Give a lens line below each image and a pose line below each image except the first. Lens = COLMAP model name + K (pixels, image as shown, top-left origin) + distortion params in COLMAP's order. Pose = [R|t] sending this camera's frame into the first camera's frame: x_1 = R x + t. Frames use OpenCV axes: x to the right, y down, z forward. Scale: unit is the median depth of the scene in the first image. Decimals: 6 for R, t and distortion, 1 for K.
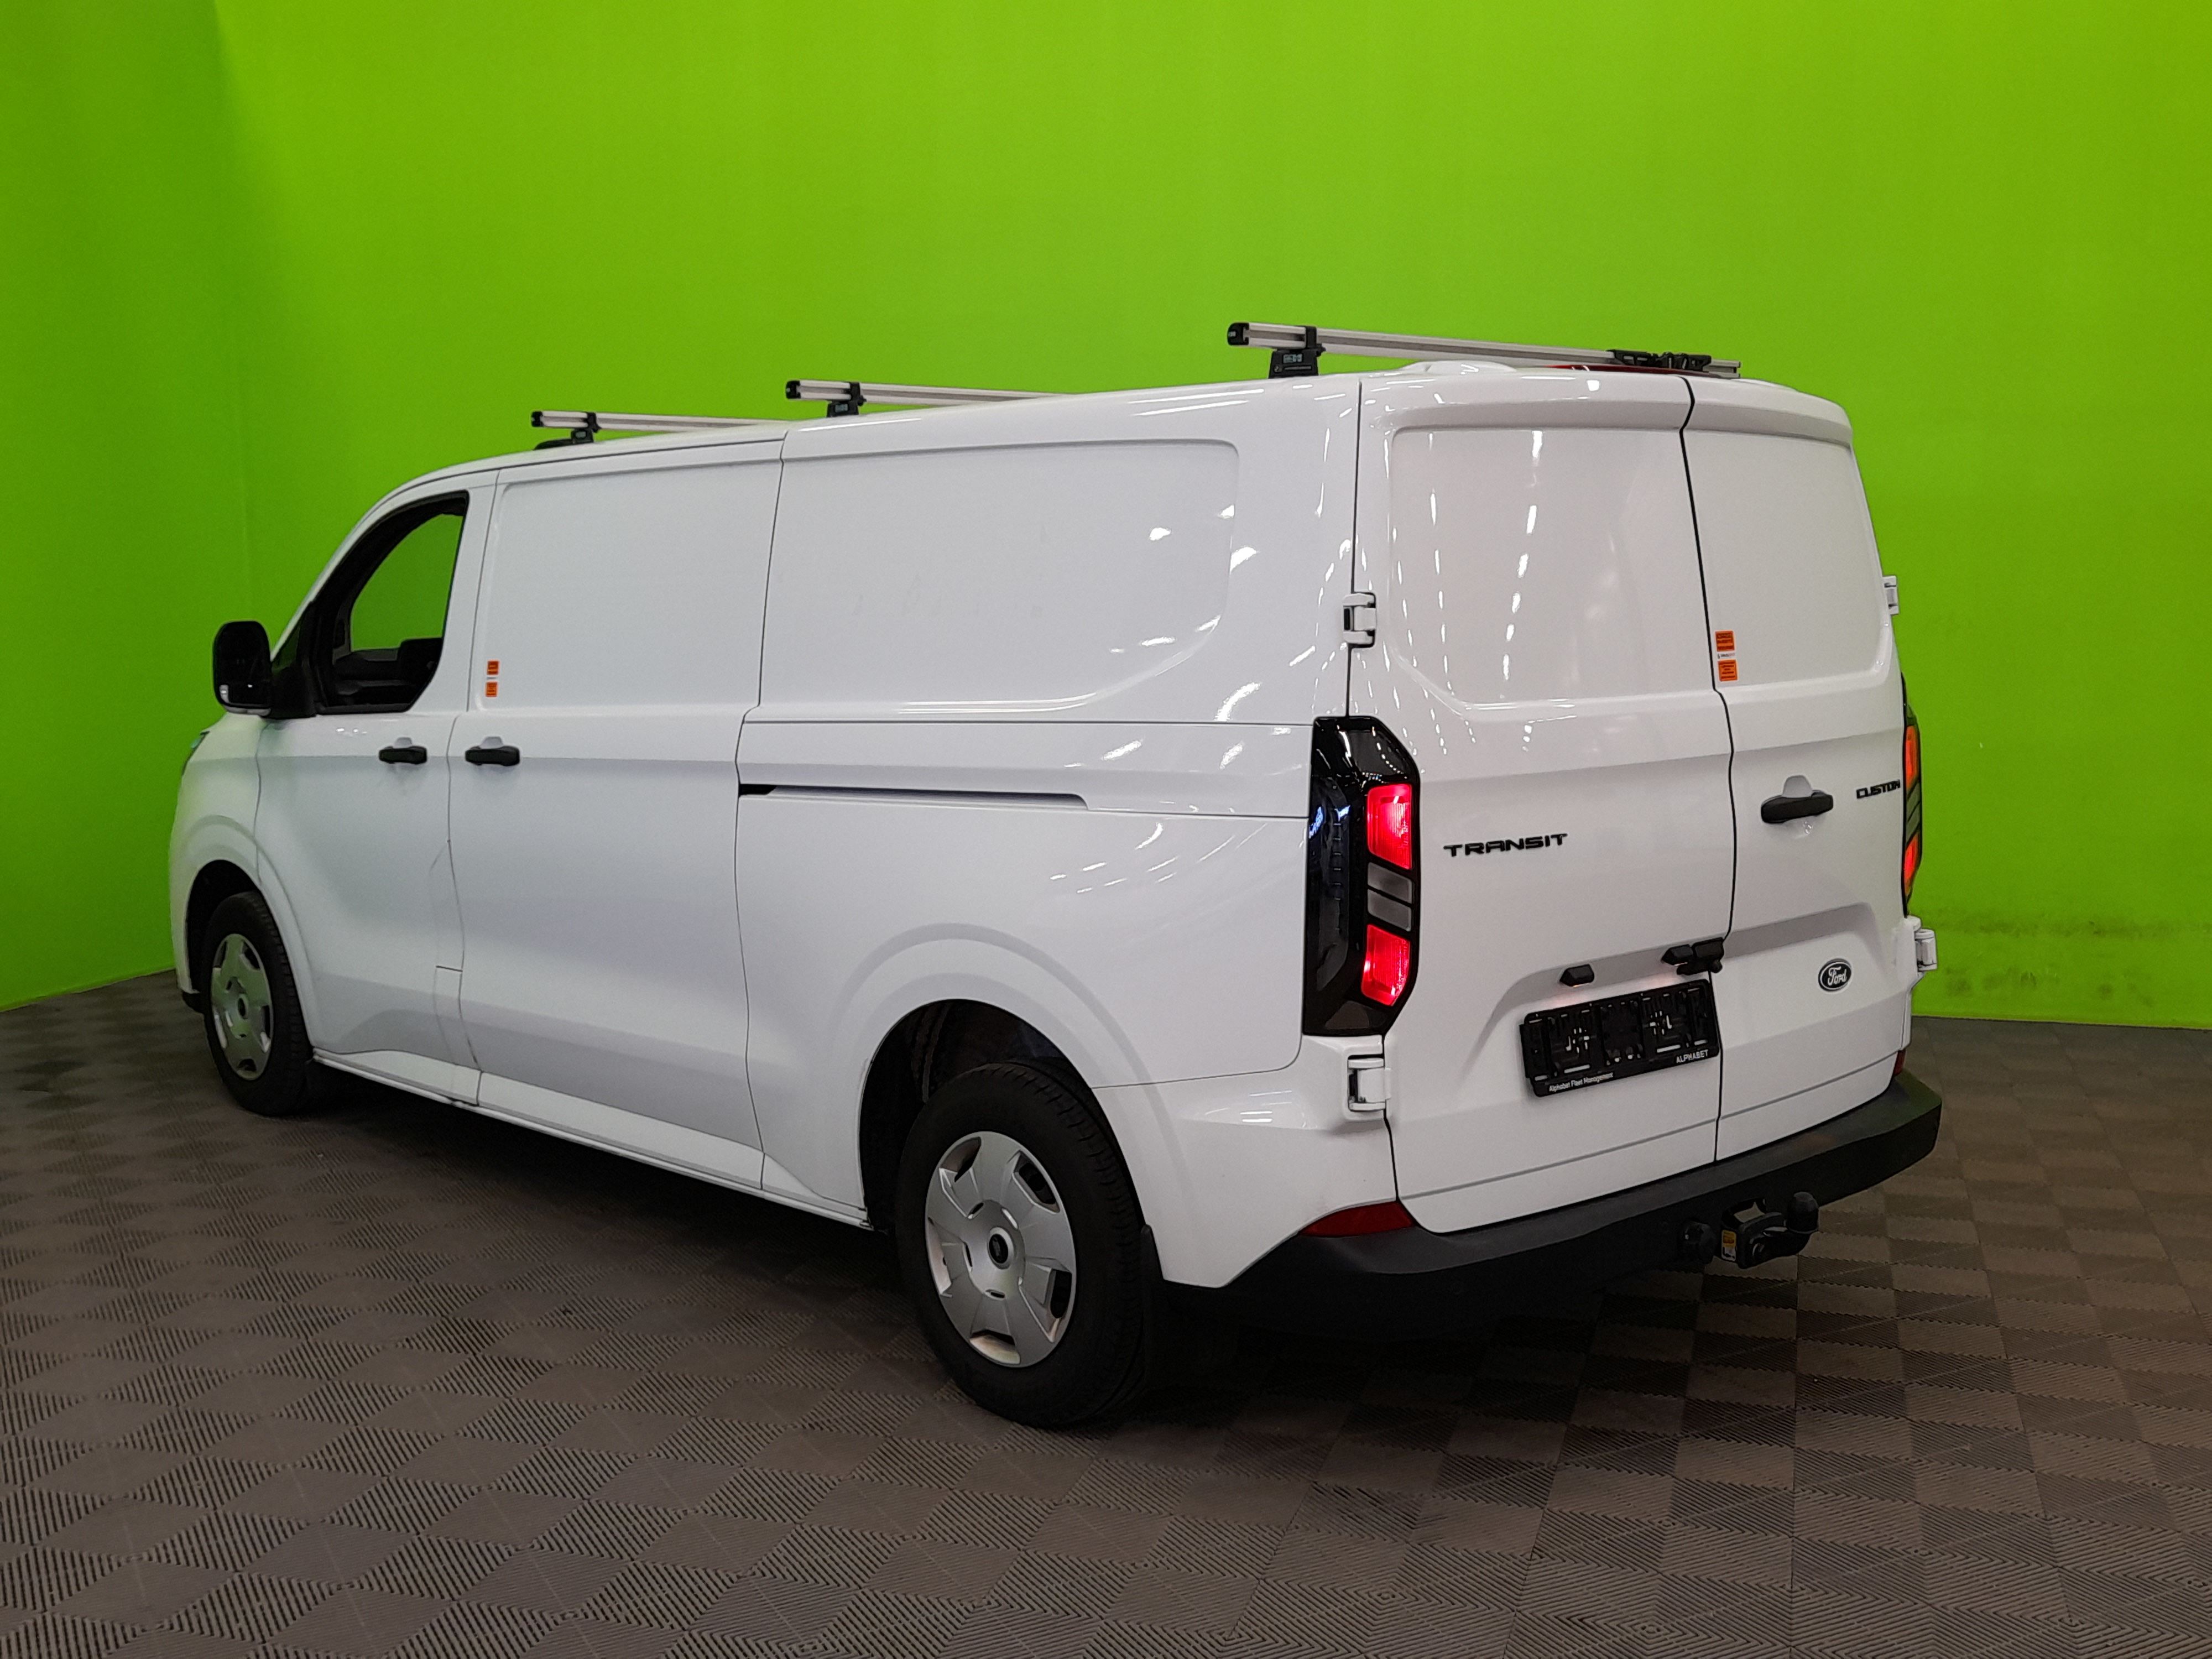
lens RADIAL K [[1521.8, 0, 1104.6], [0, 1521.8, 835.6], [0, 0, 1]] dist [0.004696, -0.001063]
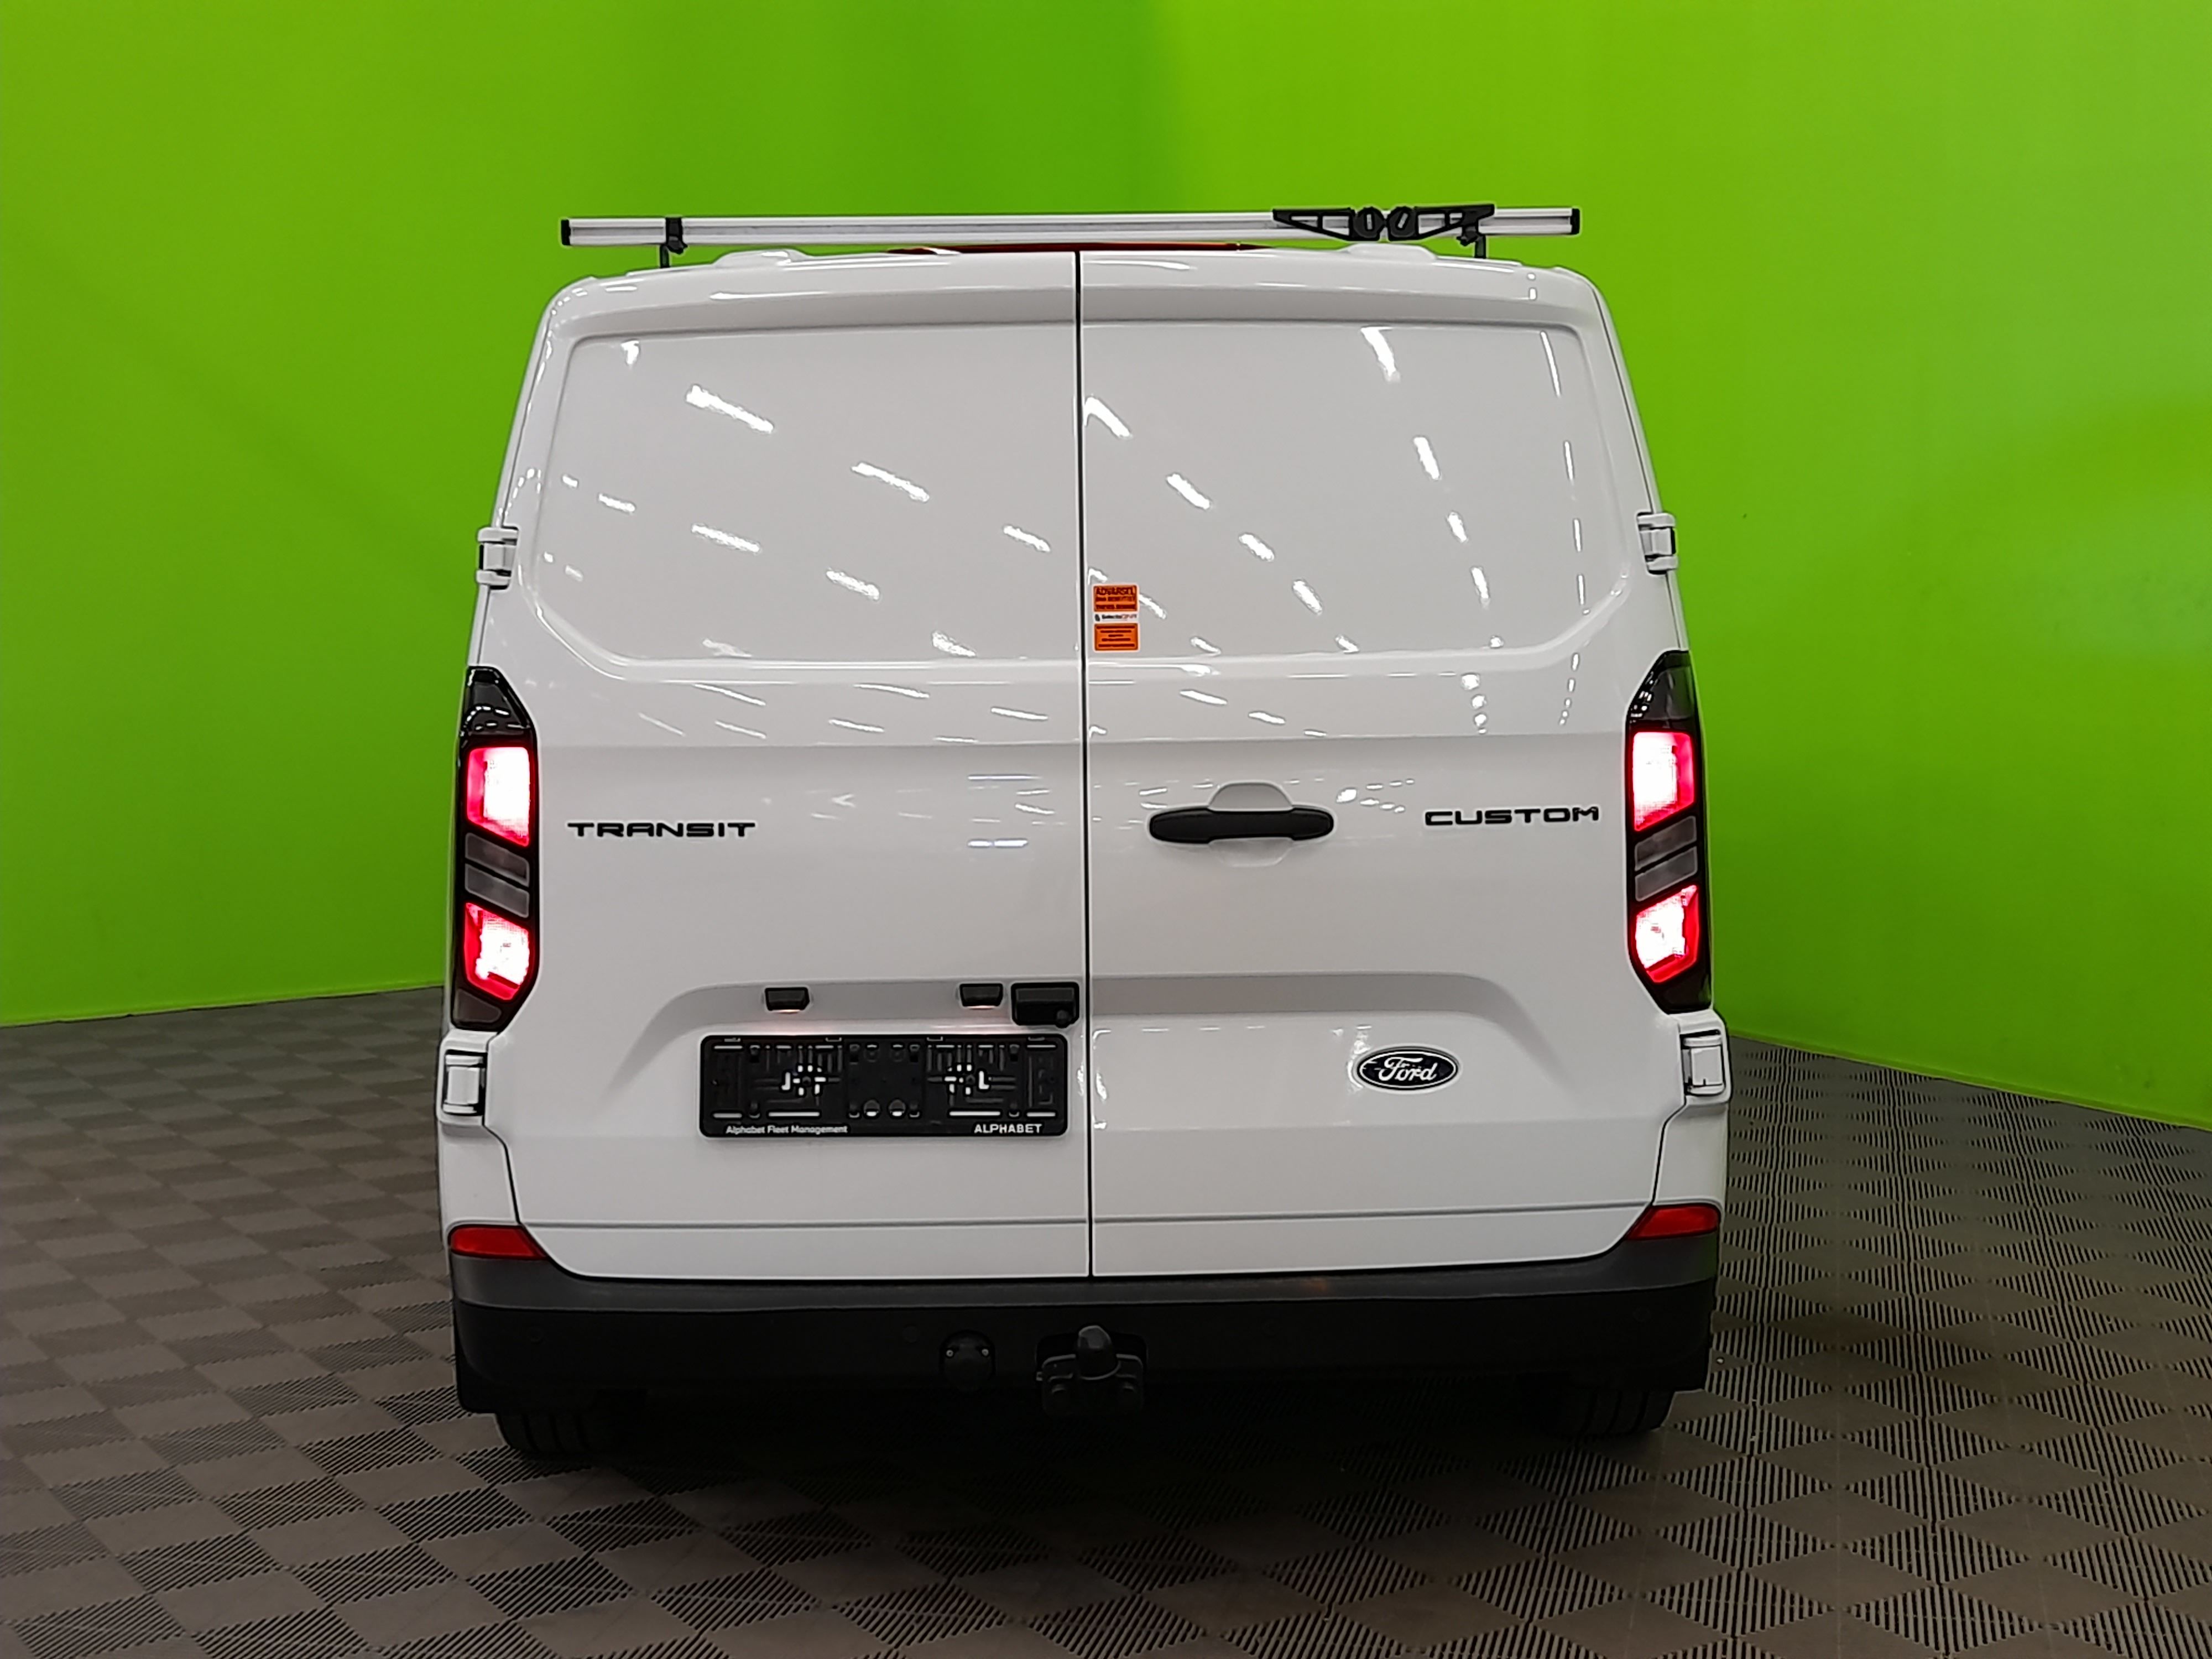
lens RADIAL K [[1957.0, 0, 1106.0], [0, 1957.0, 829.5], [0, 0, 1]] dist [0.040928, -0.002356]
pose [[0.893516, 0.080746, -0.441711, 0.907188], [-0.081221, 0.996536, 0.017871, -0.031214], [0.441624, 0.019908, 0.896979, 0.126687]]
